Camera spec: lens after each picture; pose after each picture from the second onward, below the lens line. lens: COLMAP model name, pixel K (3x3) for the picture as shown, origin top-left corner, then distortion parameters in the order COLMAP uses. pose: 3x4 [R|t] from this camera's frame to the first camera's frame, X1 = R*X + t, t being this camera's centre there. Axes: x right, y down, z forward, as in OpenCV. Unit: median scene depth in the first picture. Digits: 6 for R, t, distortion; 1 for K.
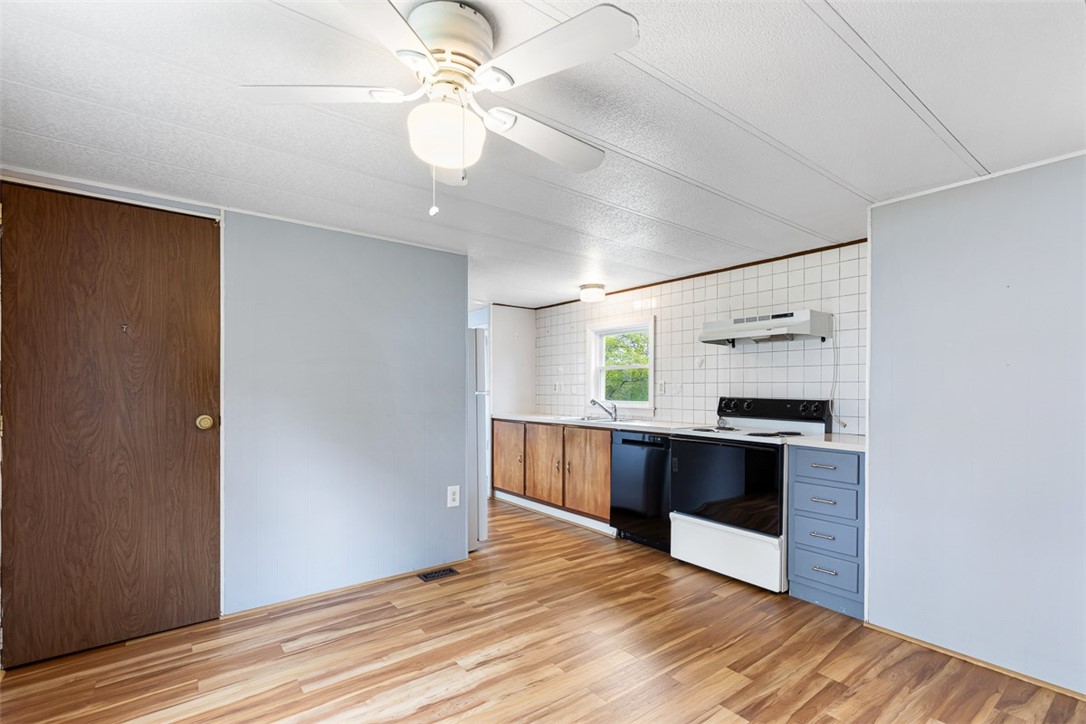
lens RADIAL K [[497.5, 0, 539.6], [0, 497.5, 391.2], [0, 0, 1]] dist [0.009664, 0.000125]
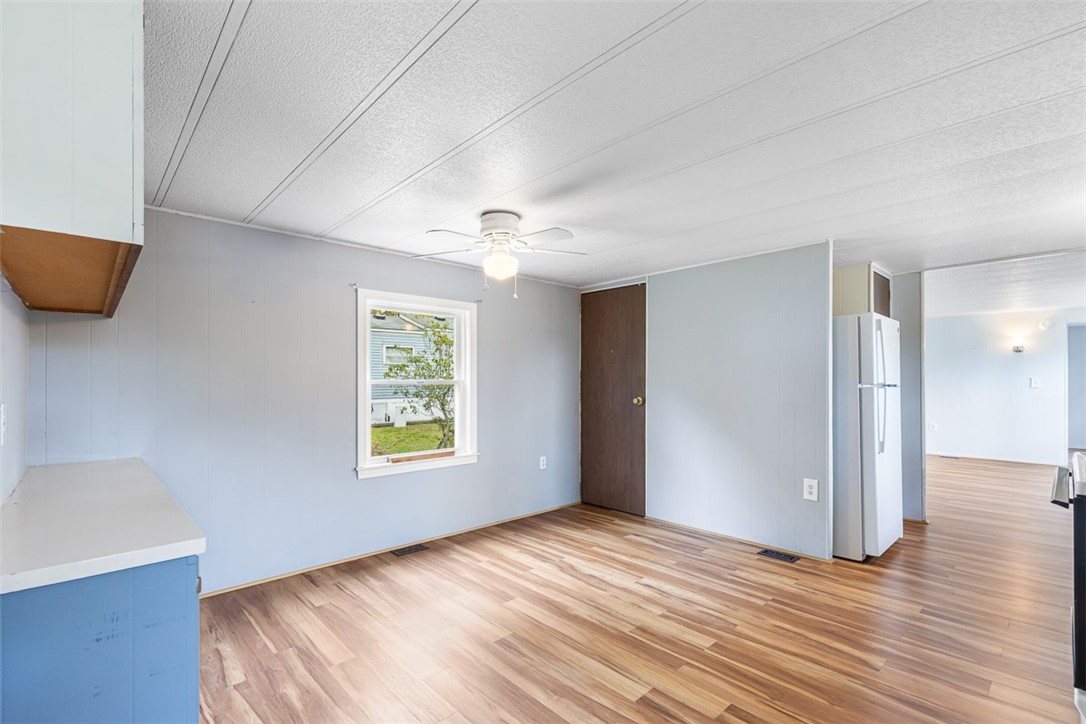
lens RADIAL K [[489.9, 0, 548.5], [0, 489.9, 383.5], [0, 0, 1]] dist [0.008830, -0.000290]
pose [[0.105872, -0.000863, -0.994379, 0.758552], [-0.002034, 0.999997, -0.001085, 0.001908], [0.994378, 0.002138, 0.105870, 0.383484]]
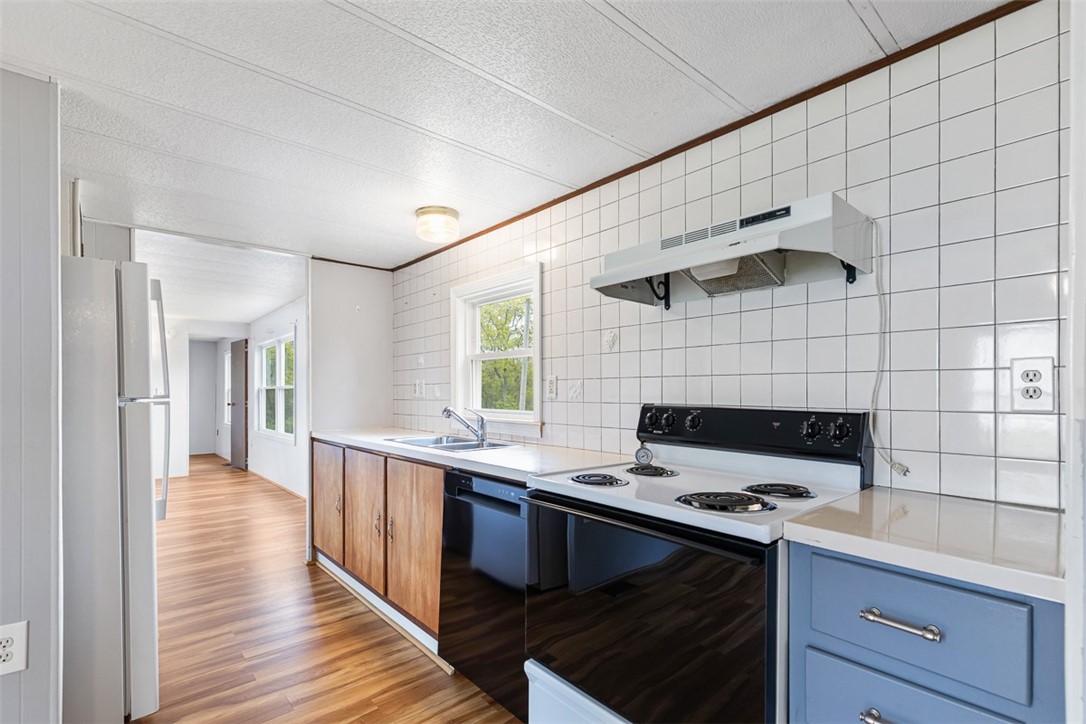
lens RADIAL K [[499.7, 0, 541.8], [0, 499.7, 393.1], [0, 0, 1]] dist [0.008905, -0.000698]
pose [[0.997819, -0.006926, 0.065645, 0.255337], [0.006872, 0.999976, 0.001040, -0.001469], [-0.065651, -0.000587, 0.997842, 0.558260]]
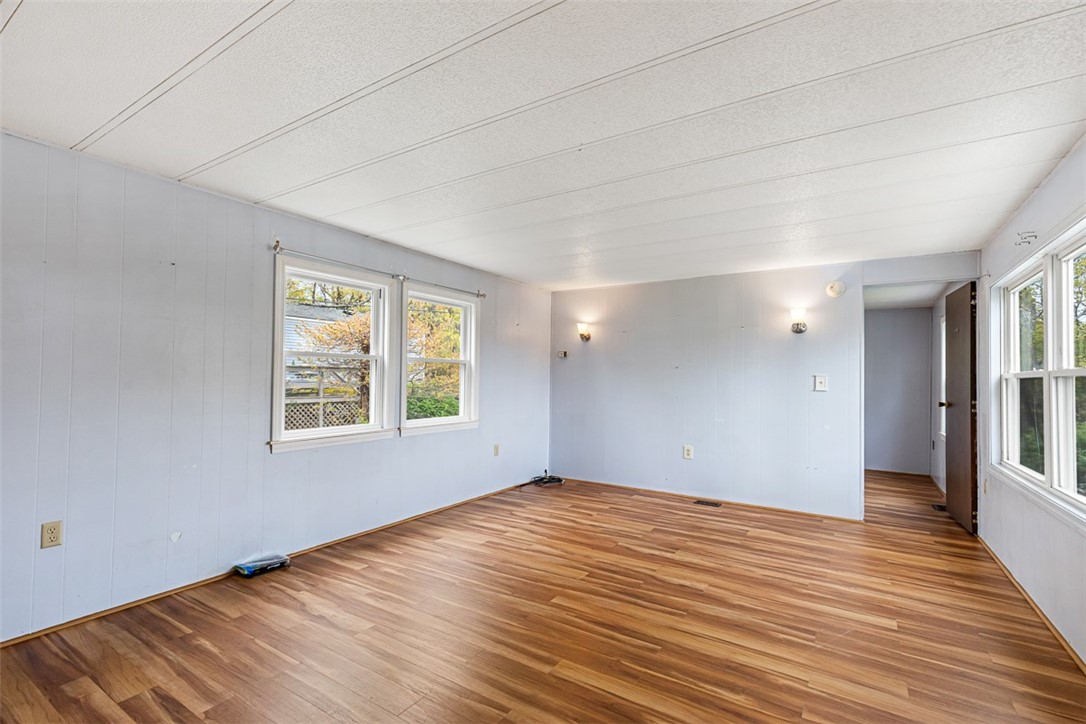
lens RADIAL K [[484.9, 0, 545.3], [0, 484.9, 366.7], [0, 0, 1]] dist [0.001603, -0.000157]
pose [[0.343465, -0.021217, -0.938926, -0.220511], [-0.011969, 0.999565, -0.026966, -0.009820], [0.939089, 0.020500, 0.343061, 1.610160]]
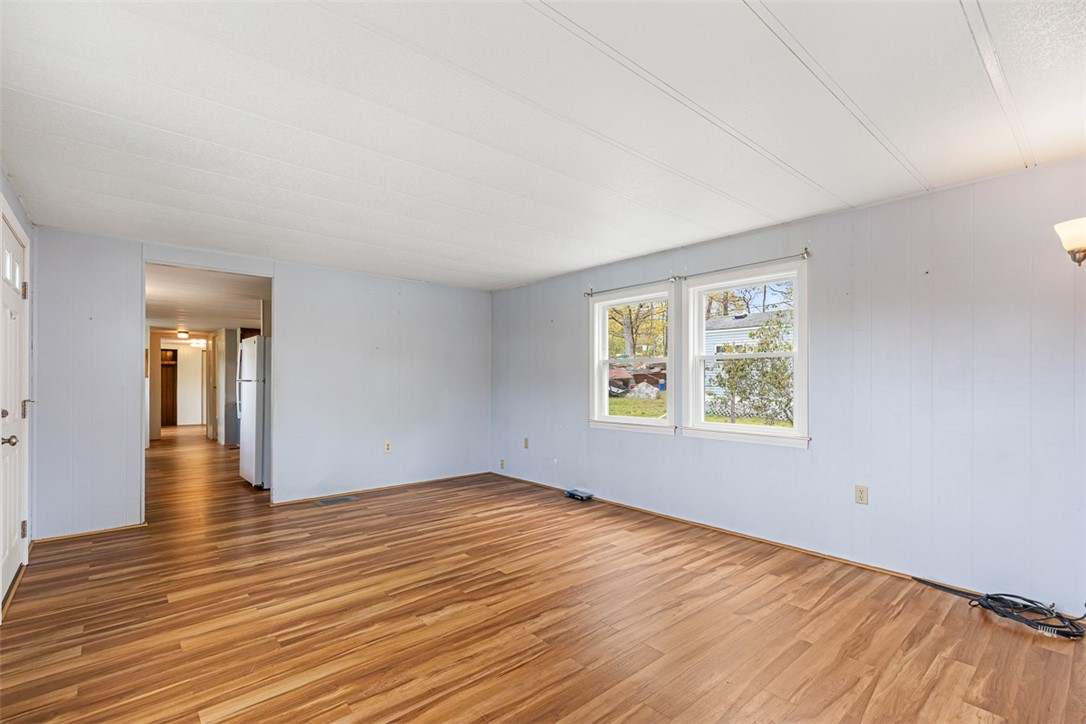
lens RADIAL K [[496.1, 0, 545.0], [0, 496.1, 377.6], [0, 0, 1]] dist [0.008257, -0.000697]
pose [[-0.997630, -0.003139, -0.068738, -1.040963], [-0.002972, 0.999992, -0.002534, -0.005801], [0.068746, -0.002324, -0.997631, 2.888389]]
